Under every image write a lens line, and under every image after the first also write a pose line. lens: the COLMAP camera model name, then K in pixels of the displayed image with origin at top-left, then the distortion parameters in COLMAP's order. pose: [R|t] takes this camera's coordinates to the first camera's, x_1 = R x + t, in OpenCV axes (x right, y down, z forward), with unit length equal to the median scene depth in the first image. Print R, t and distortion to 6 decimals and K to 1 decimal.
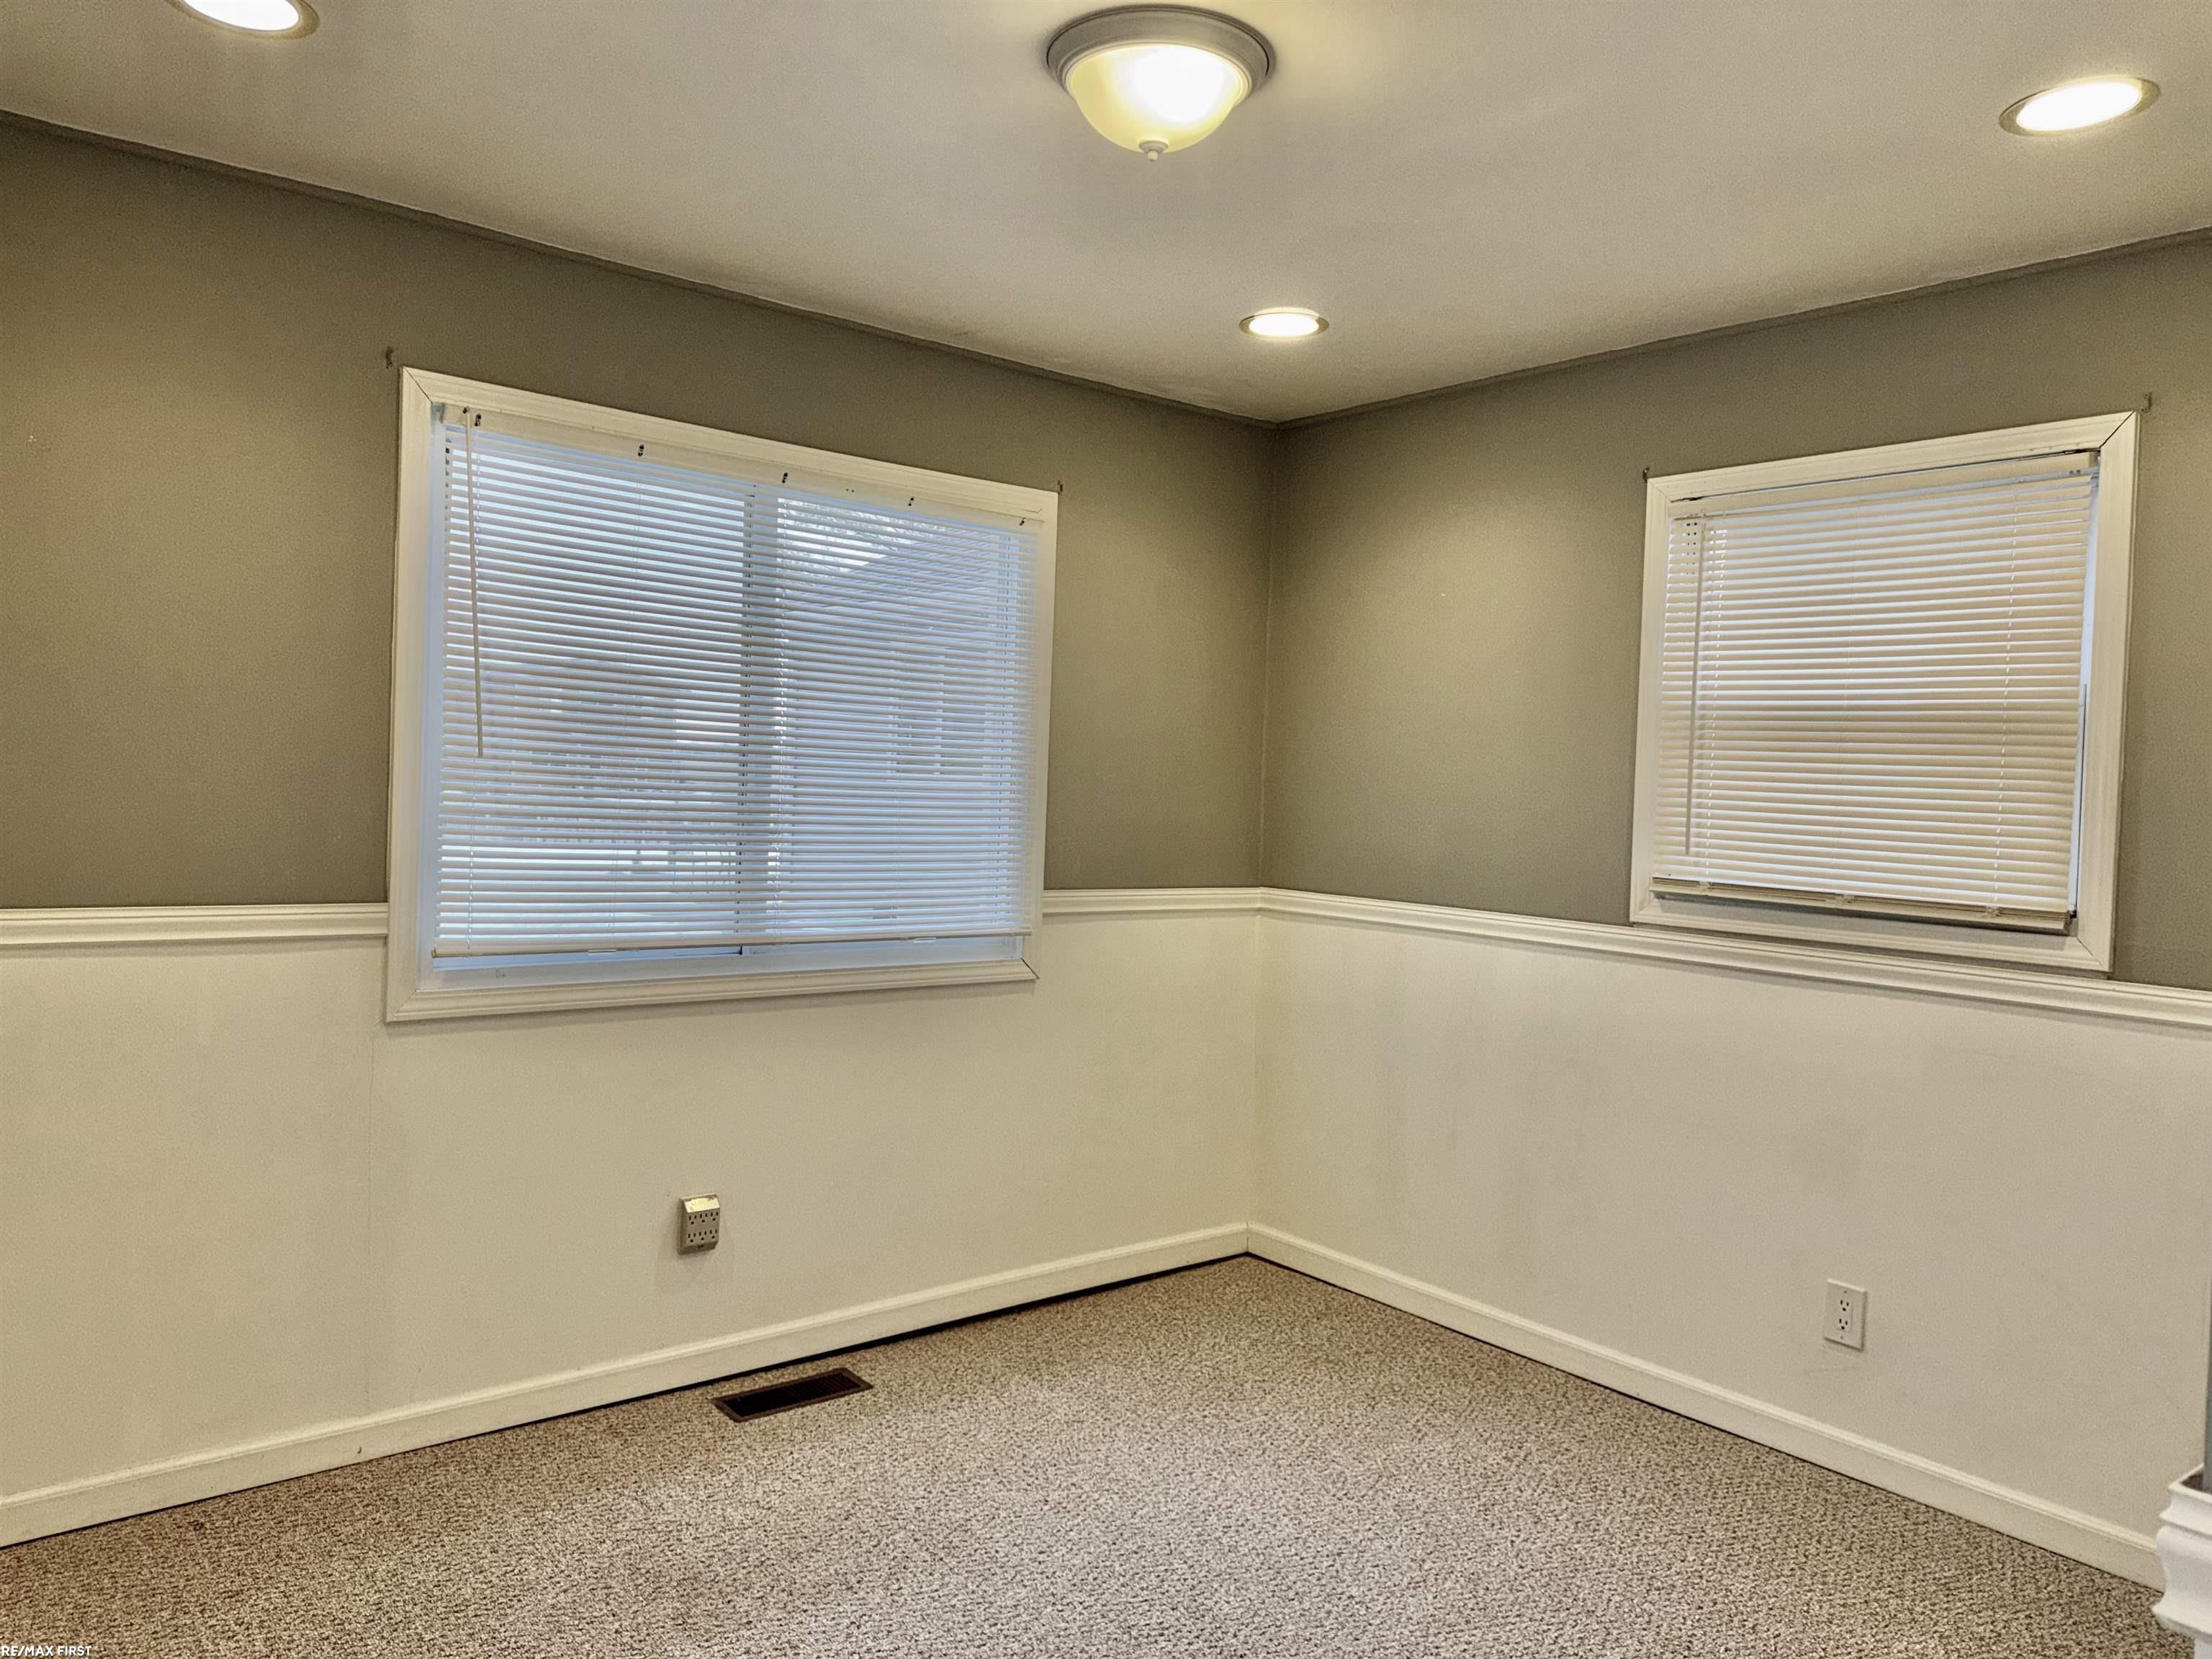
lens RADIAL K [[1540.2, 0, 1112.1], [0, 1540.2, 843.3], [0, 0, 1]] dist [0.117936, -0.156692]
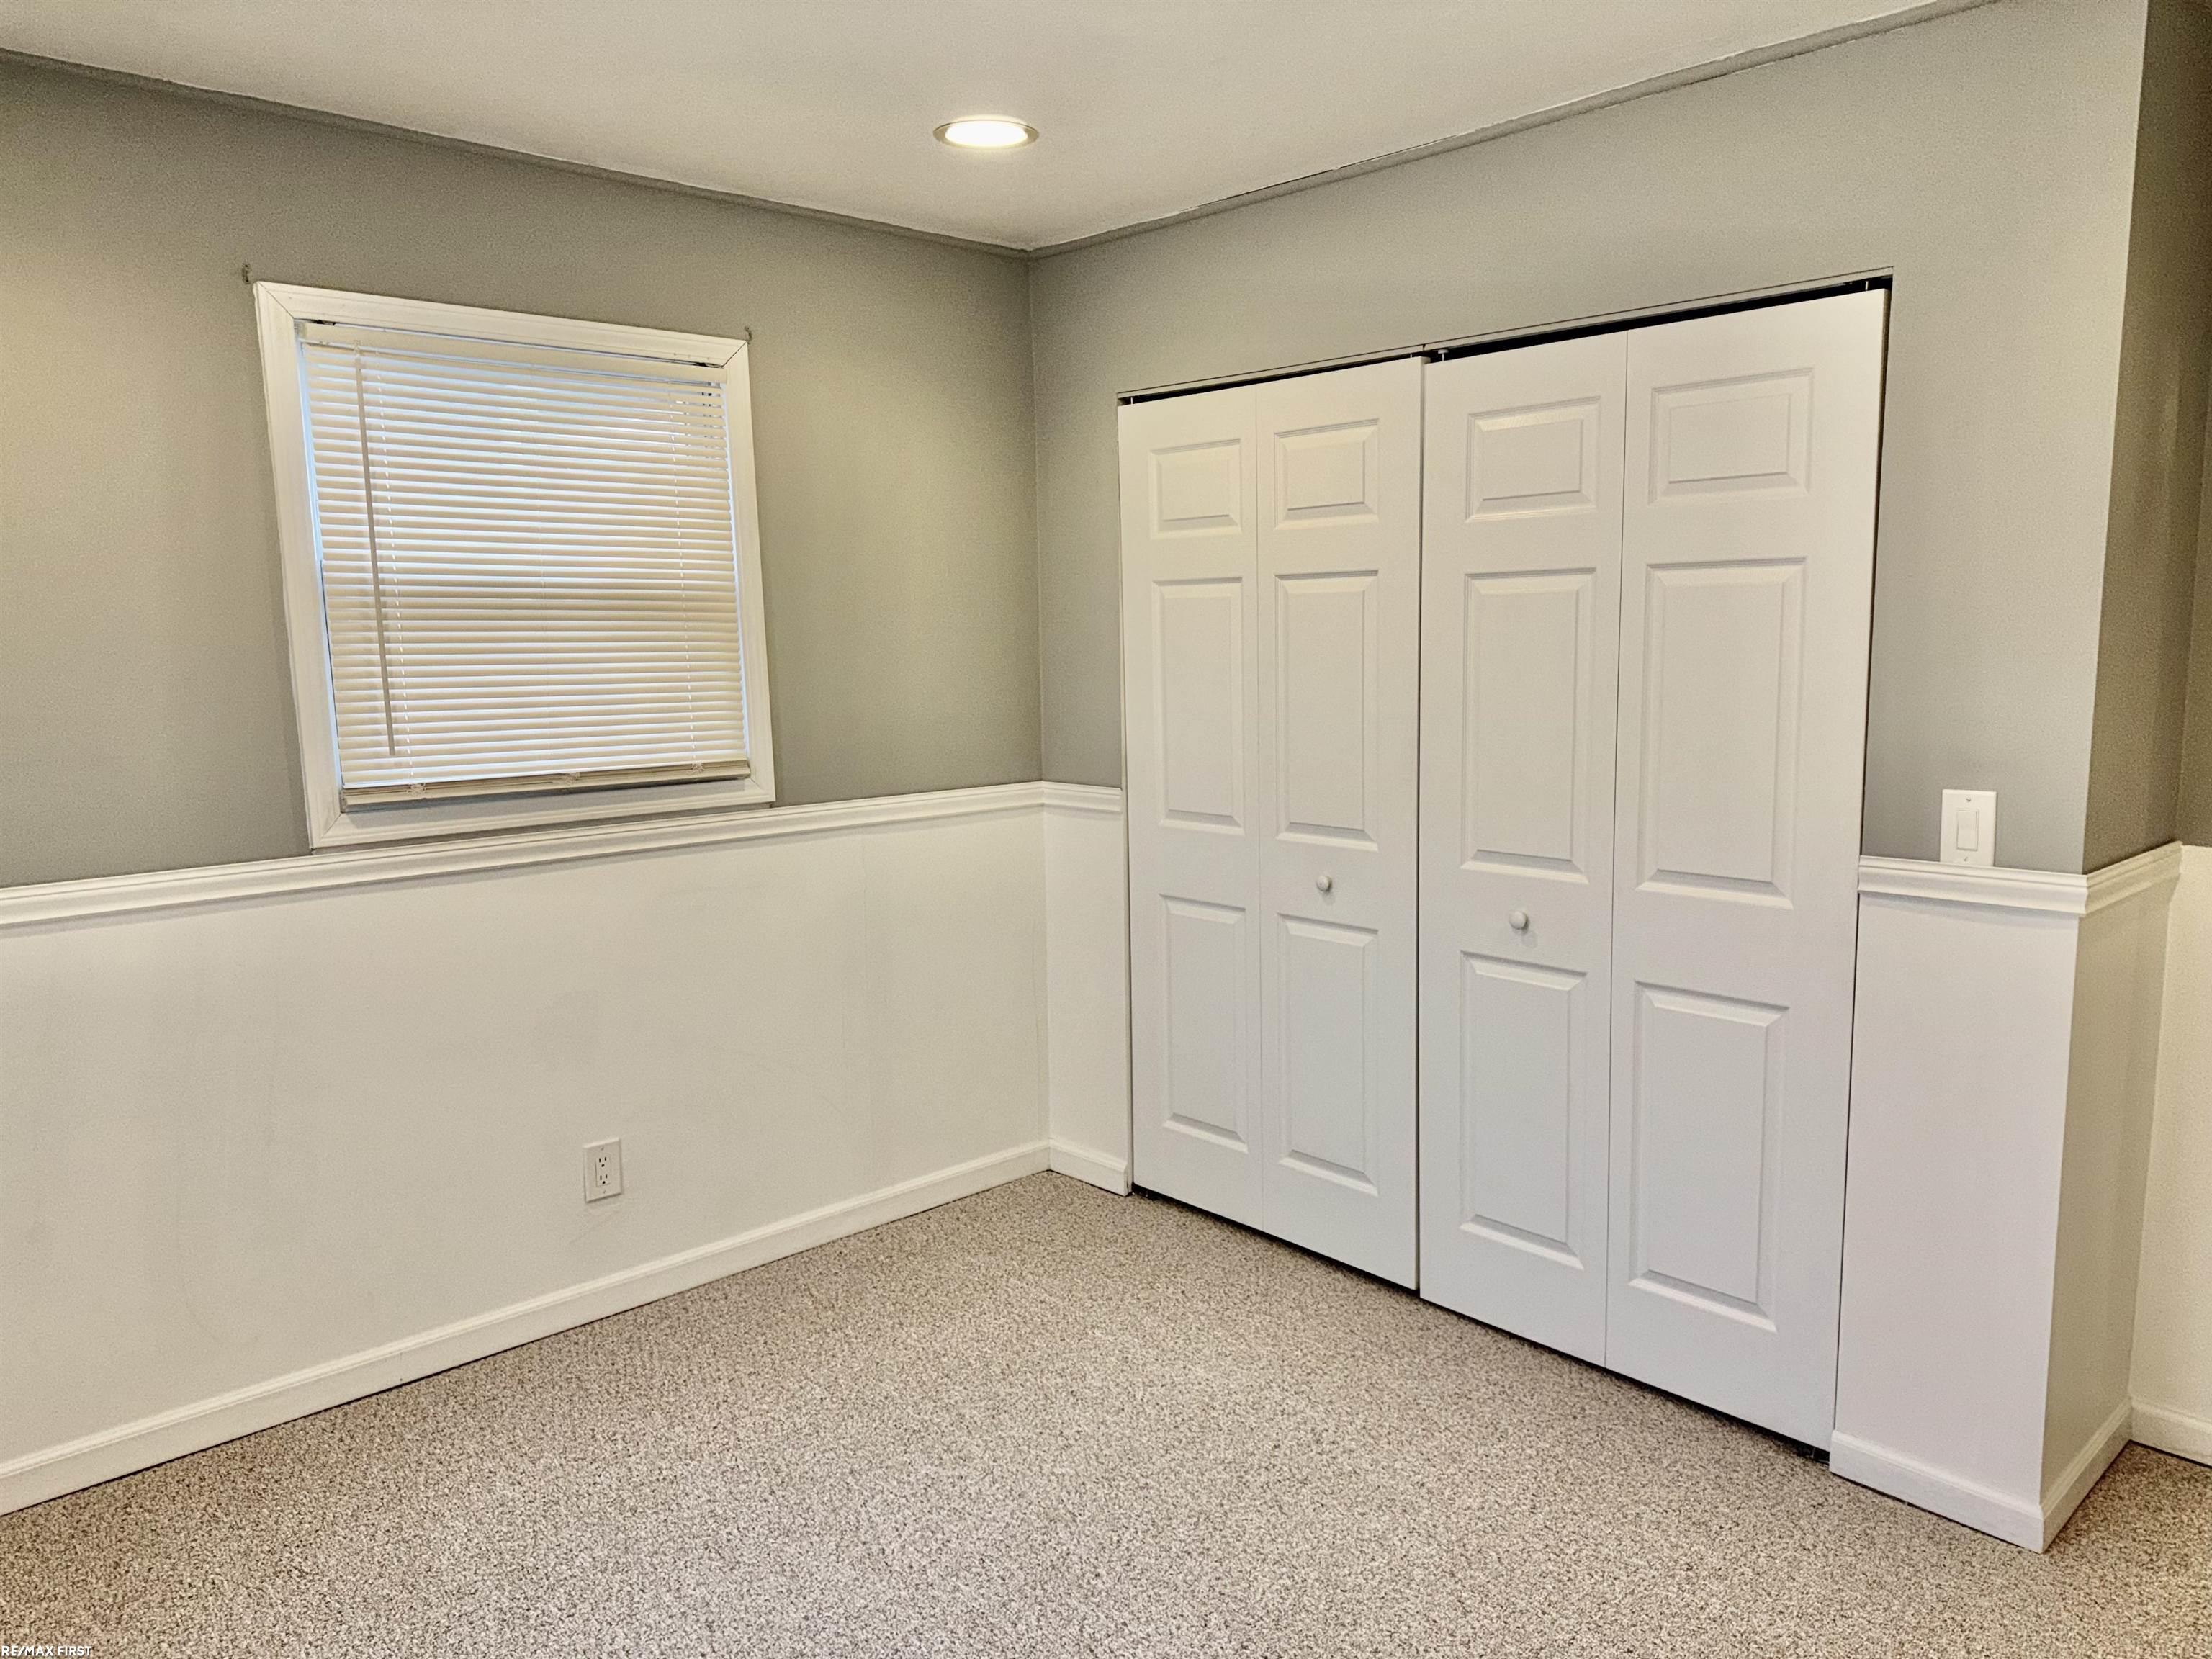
lens RADIAL K [[1540.2, 0, 1112.1], [0, 1540.2, 843.3], [0, 0, 1]] dist [0.117936, -0.156692]
pose [[-0.025698, -0.177285, 0.983824, -0.522901], [0.062240, 0.981956, 0.178574, -0.078517], [-0.997730, 0.065822, -0.014200, 0.654192]]
